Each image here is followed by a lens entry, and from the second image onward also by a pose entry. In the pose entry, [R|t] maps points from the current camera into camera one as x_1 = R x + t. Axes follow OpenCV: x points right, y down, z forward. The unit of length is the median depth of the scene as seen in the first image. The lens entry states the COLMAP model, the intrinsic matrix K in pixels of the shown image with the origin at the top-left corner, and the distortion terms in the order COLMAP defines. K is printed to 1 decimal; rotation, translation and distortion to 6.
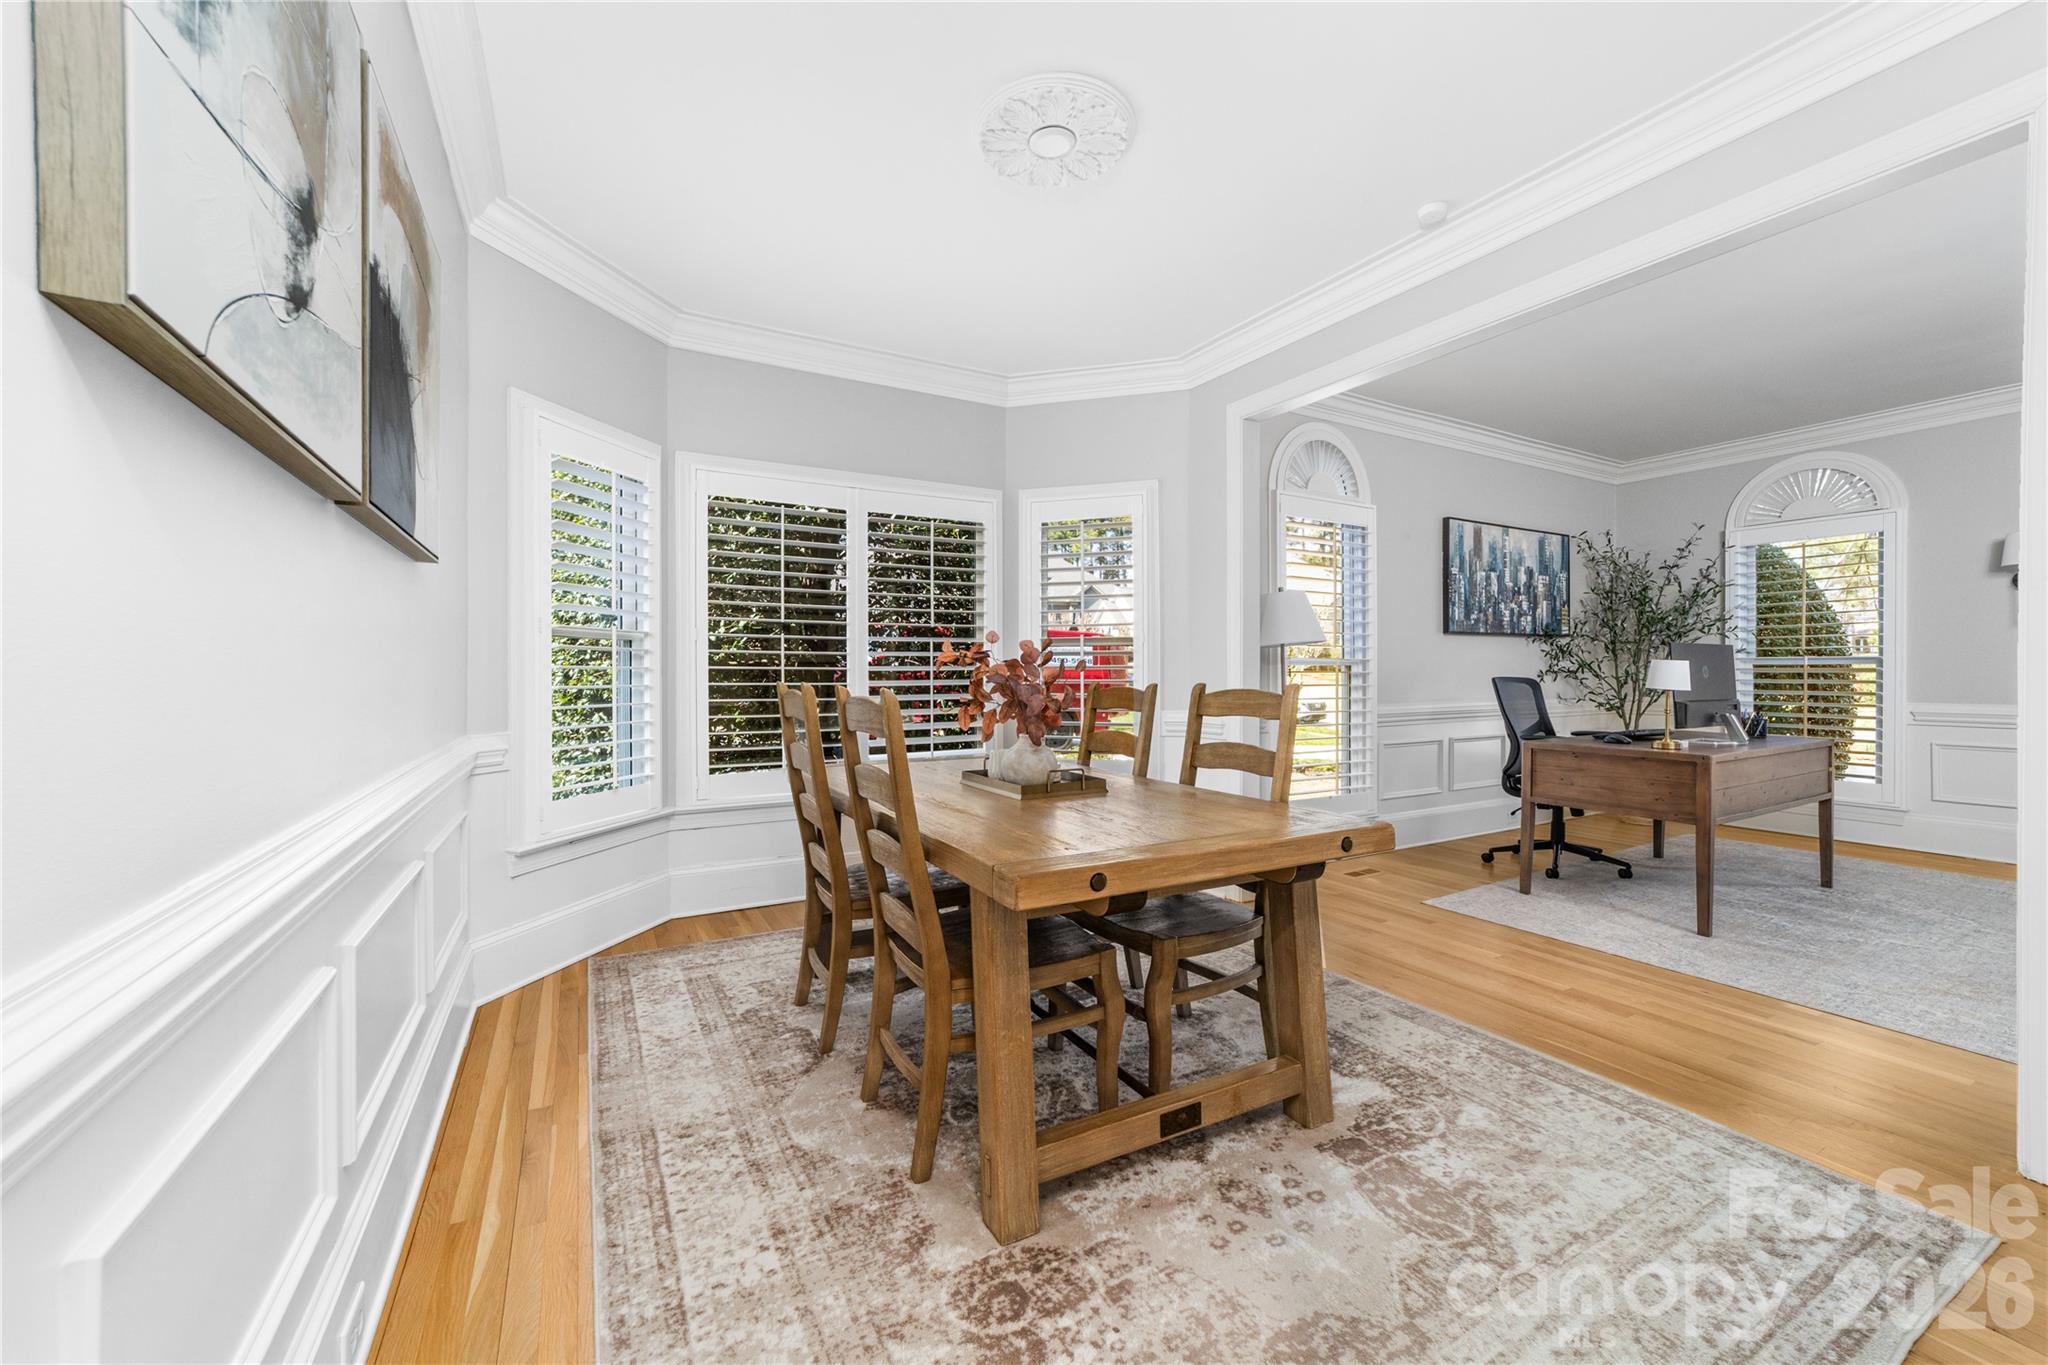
lens RADIAL K [[789.4, 0, 1020.3], [0, 789.4, 678.0], [0, 0, 1]] dist [-0.001282, -0.000126]
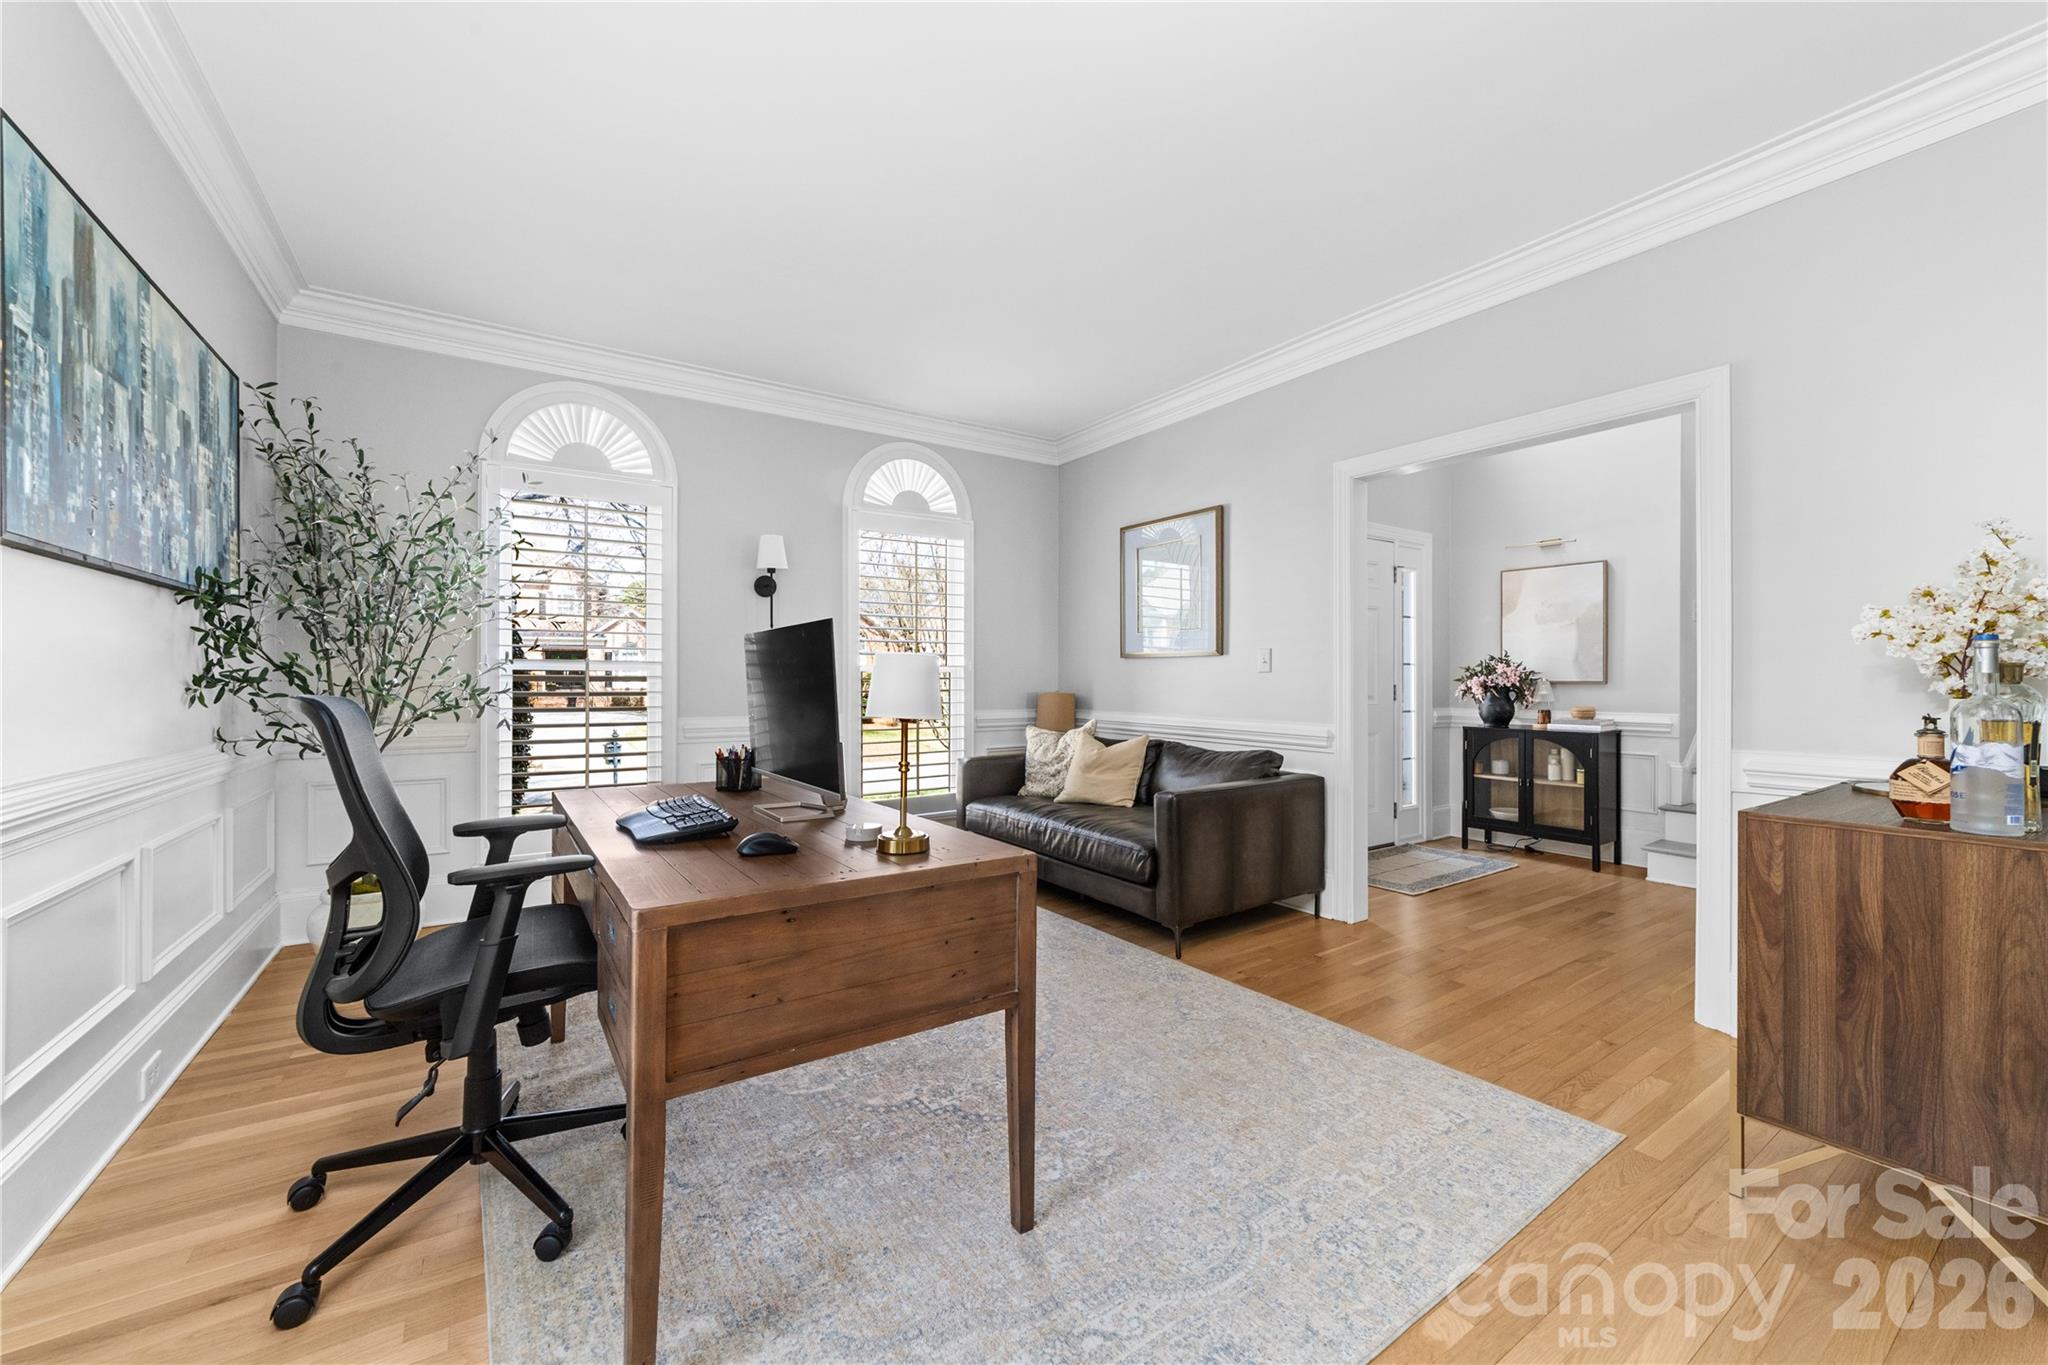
lens RADIAL K [[789.4, 0, 1023.5], [0, 789.4, 683.7], [0, 0, 1]] dist [-0.001282, -0.000126]
pose [[-0.076799, 0.001564, 0.997045, 0.235169], [0.003470, 0.999993, -0.001301, -0.005305], [-0.997041, 0.003360, -0.076804, 0.640839]]
